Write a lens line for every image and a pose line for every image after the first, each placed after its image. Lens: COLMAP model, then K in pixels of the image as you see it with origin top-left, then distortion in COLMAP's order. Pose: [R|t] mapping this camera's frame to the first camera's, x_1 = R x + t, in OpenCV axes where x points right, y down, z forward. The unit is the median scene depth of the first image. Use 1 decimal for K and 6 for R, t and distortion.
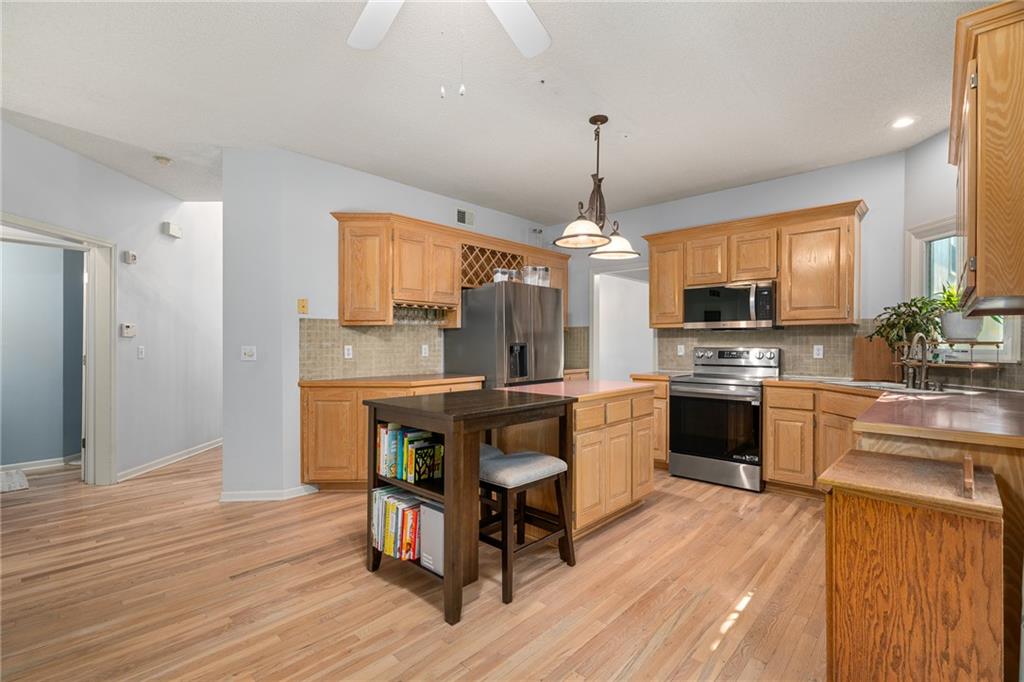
lens RADIAL K [[461.7, 0, 507.9], [0, 461.7, 345.5], [0, 0, 1]] dist [-0.004434, 0.001610]
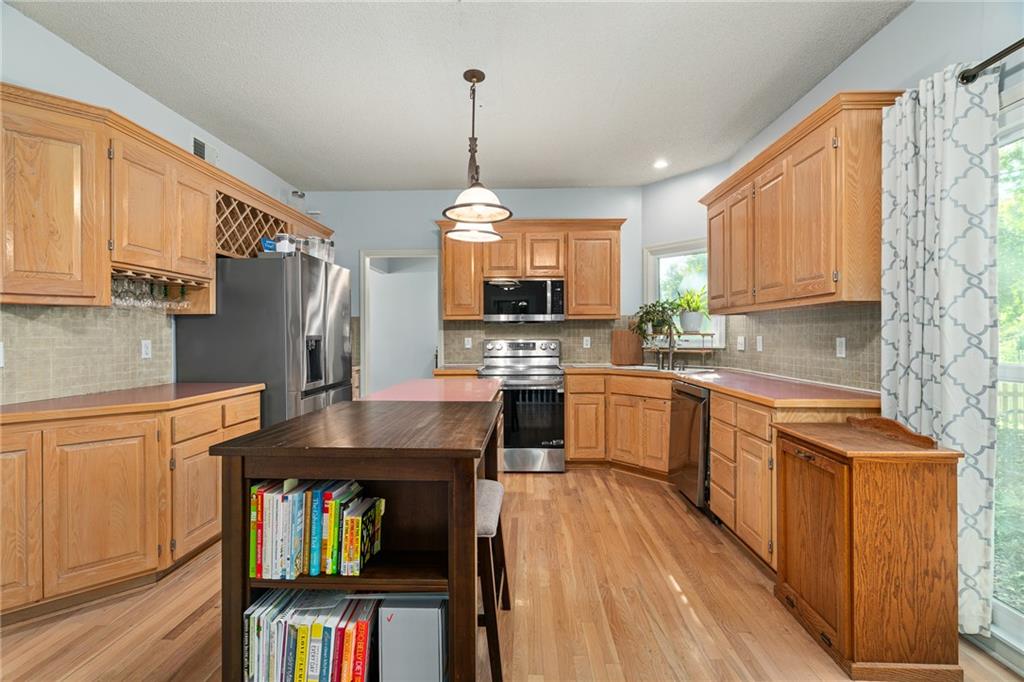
lens RADIAL K [[461.7, 0, 507.6], [0, 461.7, 336.0], [0, 0, 1]] dist [-0.004434, 0.001610]
pose [[0.757765, -0.003678, 0.652517, -0.256066], [0.007649, 0.999965, -0.003247, -0.000895], [-0.652483, 0.007451, 0.757767, 0.249129]]
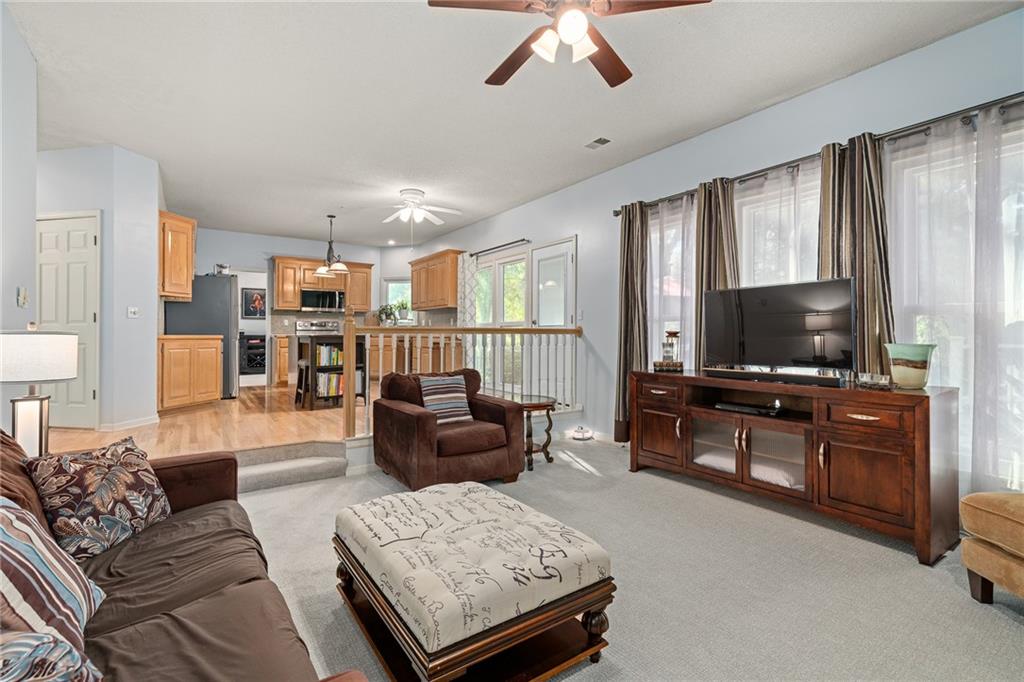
lens RADIAL K [[461.7, 0, 507.0], [0, 461.7, 335.2], [0, 0, 1]] dist [-0.004434, 0.001610]
pose [[0.217281, -0.000970, 0.976109, -1.469670], [0.005084, 0.999987, -0.000138, 0.080312], [-0.976096, 0.004993, 0.217283, -0.268292]]
